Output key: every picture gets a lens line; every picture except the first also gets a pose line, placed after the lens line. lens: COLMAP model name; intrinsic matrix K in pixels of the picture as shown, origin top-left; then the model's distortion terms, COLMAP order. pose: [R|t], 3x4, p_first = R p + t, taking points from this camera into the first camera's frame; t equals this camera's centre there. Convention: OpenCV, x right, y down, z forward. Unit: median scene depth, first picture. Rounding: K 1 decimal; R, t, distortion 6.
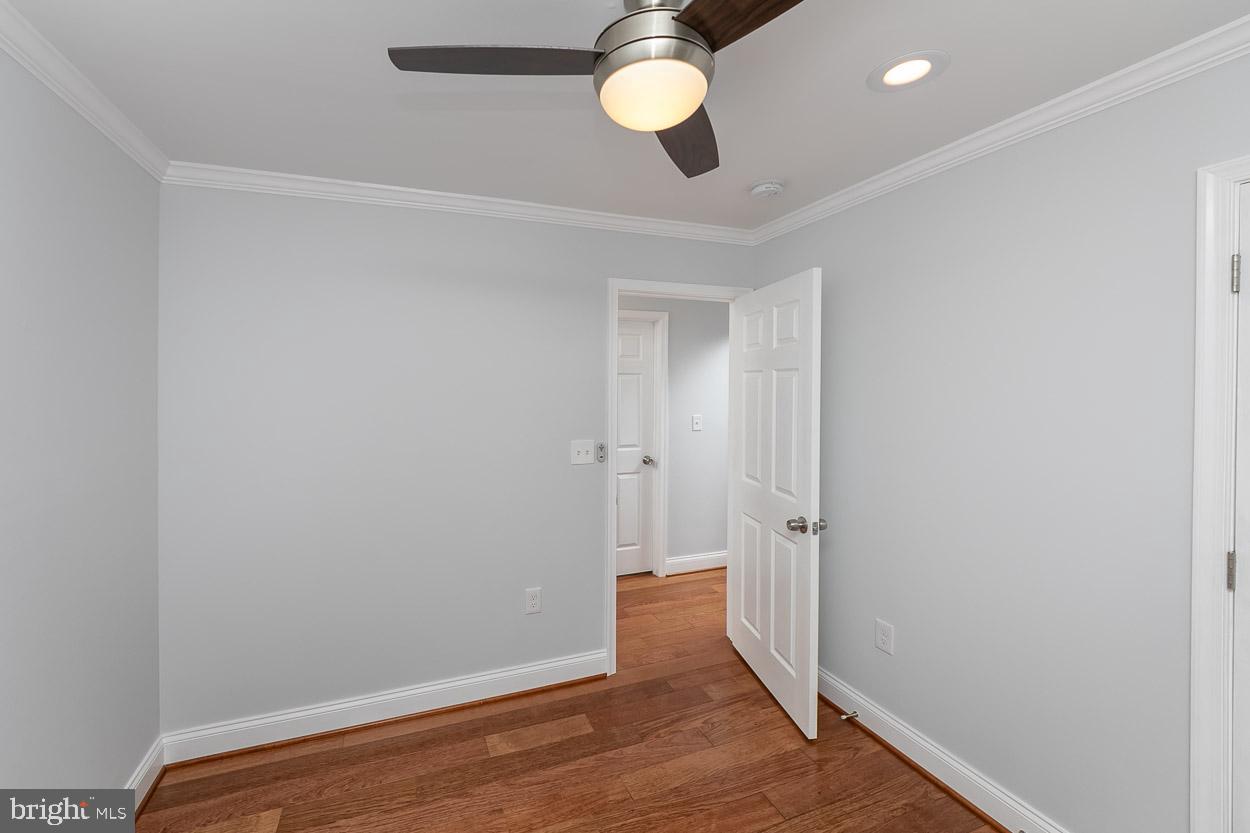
lens RADIAL K [[517.8, 0, 625.0], [0, 517.8, 416.5], [0, 0, 1]] dist [-0.000097, -0.000061]
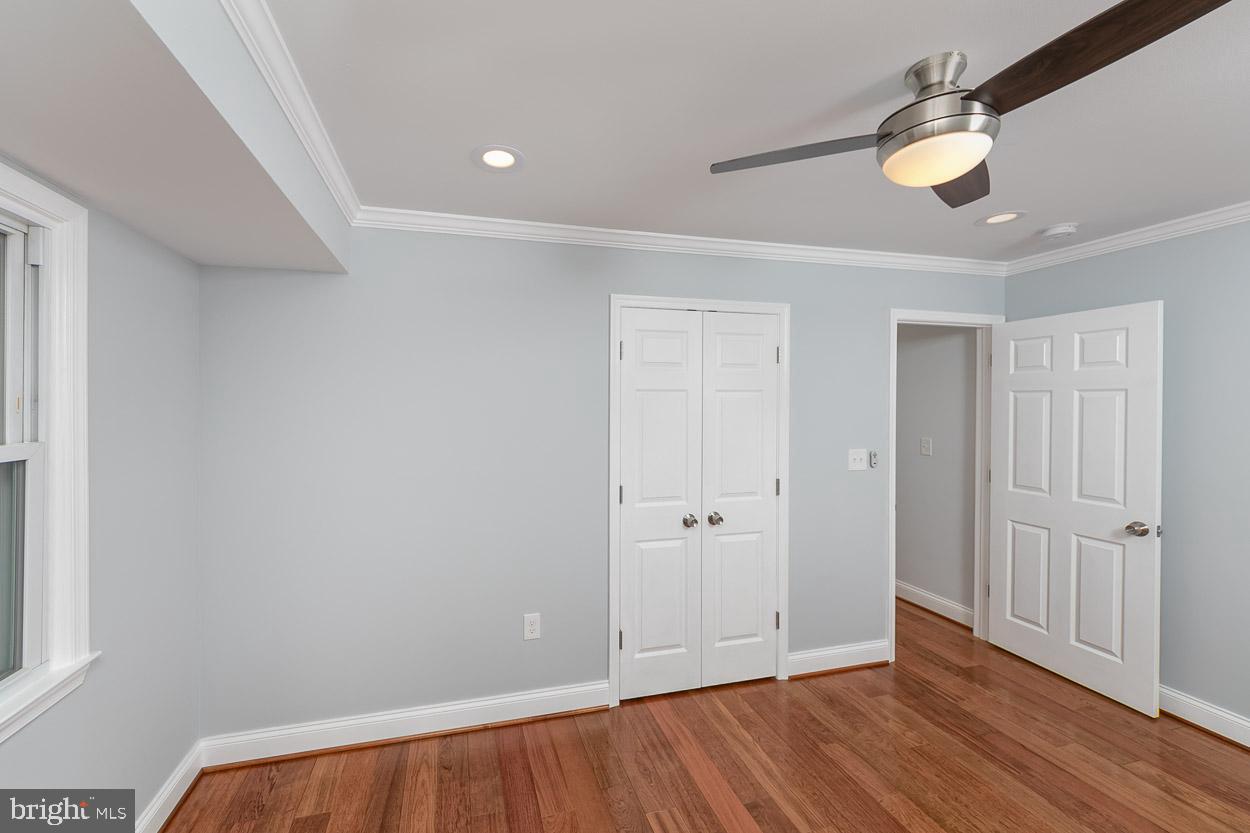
lens RADIAL K [[518.0, 0, 620.7], [0, 518.0, 399.7], [0, 0, 1]] dist [0.000959, 0.000084]
pose [[0.996256, 0.003353, -0.086390, -0.502323], [-0.008859, 0.997947, -0.063435, 0.014350], [0.086000, 0.063962, 0.994240, -0.183379]]
